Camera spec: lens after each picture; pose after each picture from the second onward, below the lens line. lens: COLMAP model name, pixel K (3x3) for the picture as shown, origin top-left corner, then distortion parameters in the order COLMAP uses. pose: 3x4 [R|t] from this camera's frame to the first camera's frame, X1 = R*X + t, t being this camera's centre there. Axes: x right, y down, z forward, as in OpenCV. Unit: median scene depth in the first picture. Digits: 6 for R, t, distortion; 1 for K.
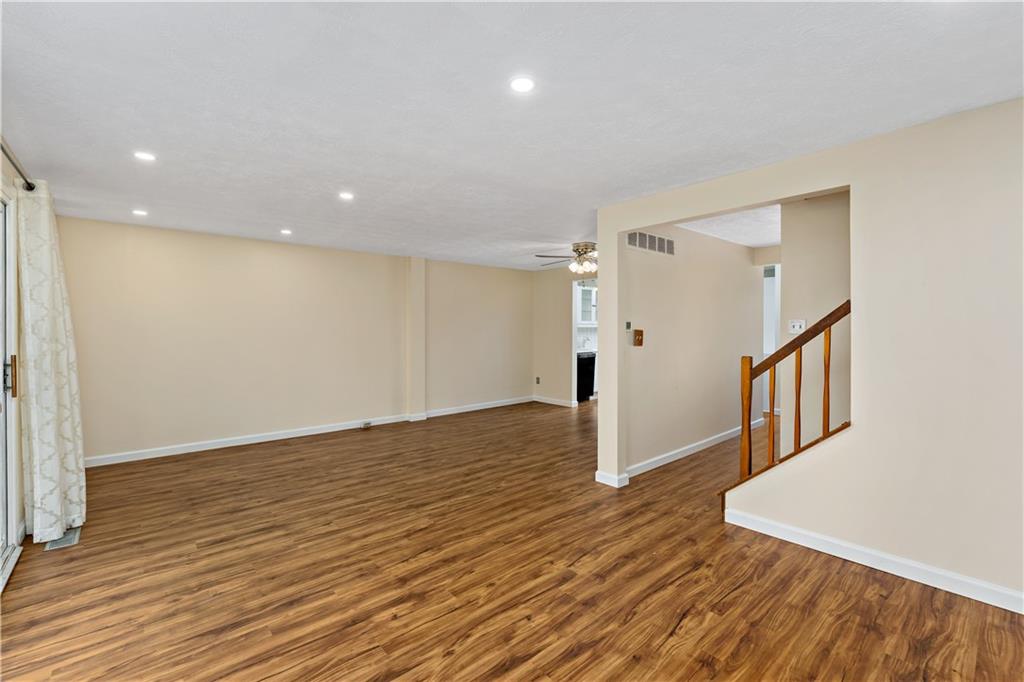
lens RADIAL K [[450.3, 0, 518.8], [0, 450.3, 323.1], [0, 0, 1]] dist [0.000675, -0.000235]
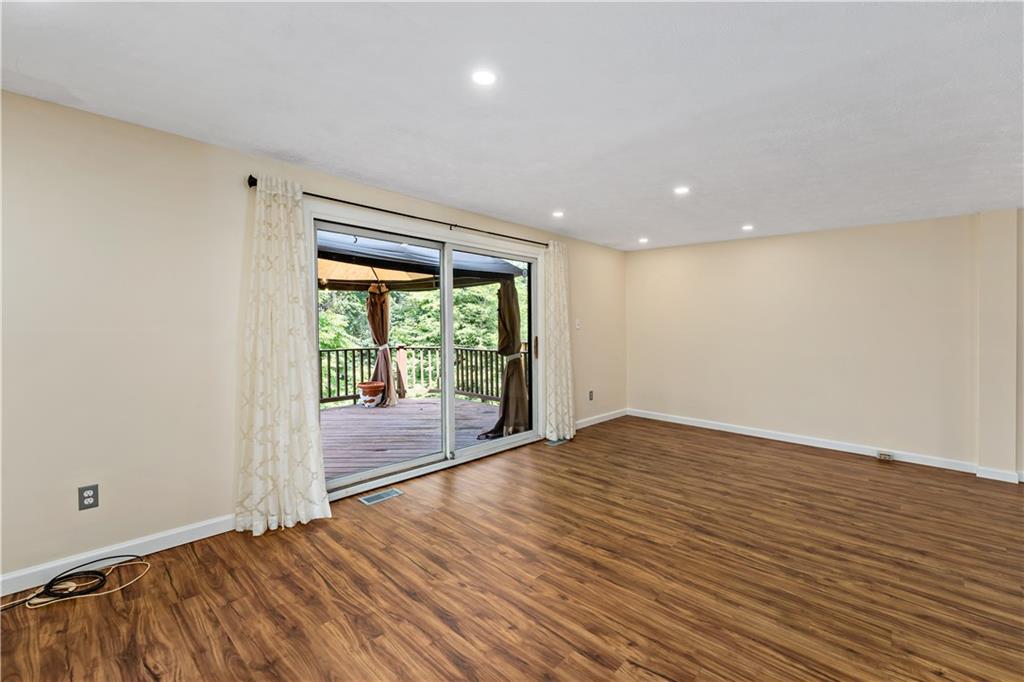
lens RADIAL K [[441.7, 0, 516.2], [0, 441.7, 312.2], [0, 0, 1]] dist [-0.000942, 0.000171]
pose [[0.094890, -0.021675, -0.995252, 0.678478], [0.000054, 0.999763, -0.021768, 0.006850], [0.995488, 0.002012, 0.094869, 0.645958]]
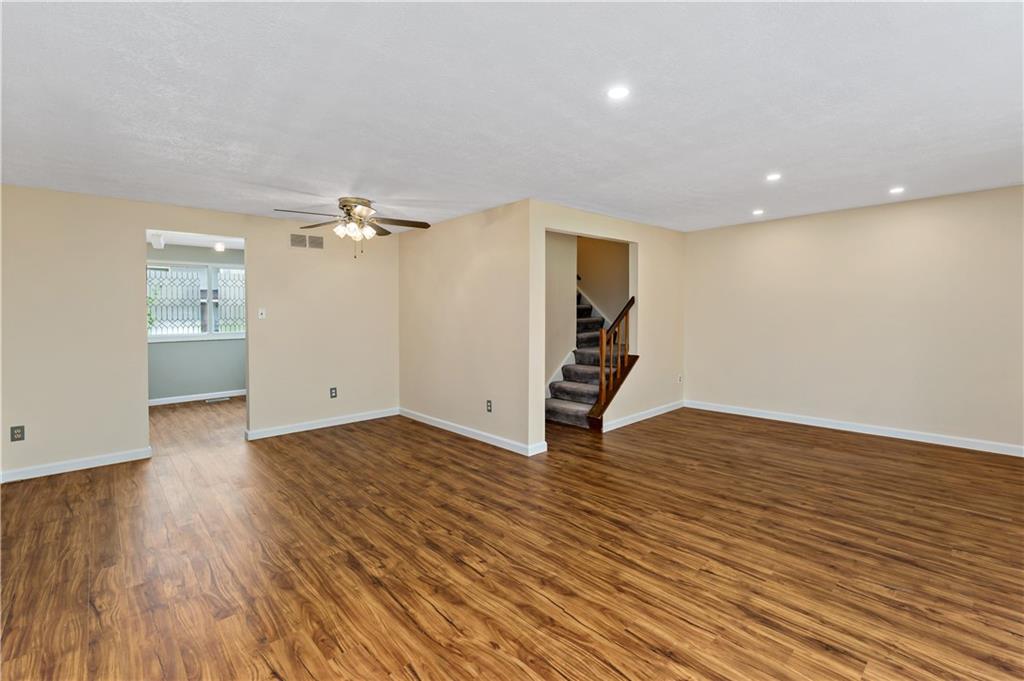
lens RADIAL K [[457.1, 0, 555.8], [0, 457.1, 320.2], [0, 0, 1]] dist [-0.000575, 0.000673]
pose [[-0.078355, -0.011891, 0.996855, -1.196807], [-0.003046, 0.999927, 0.011688, 0.023904], [-0.996921, -0.002121, -0.078385, 1.359649]]
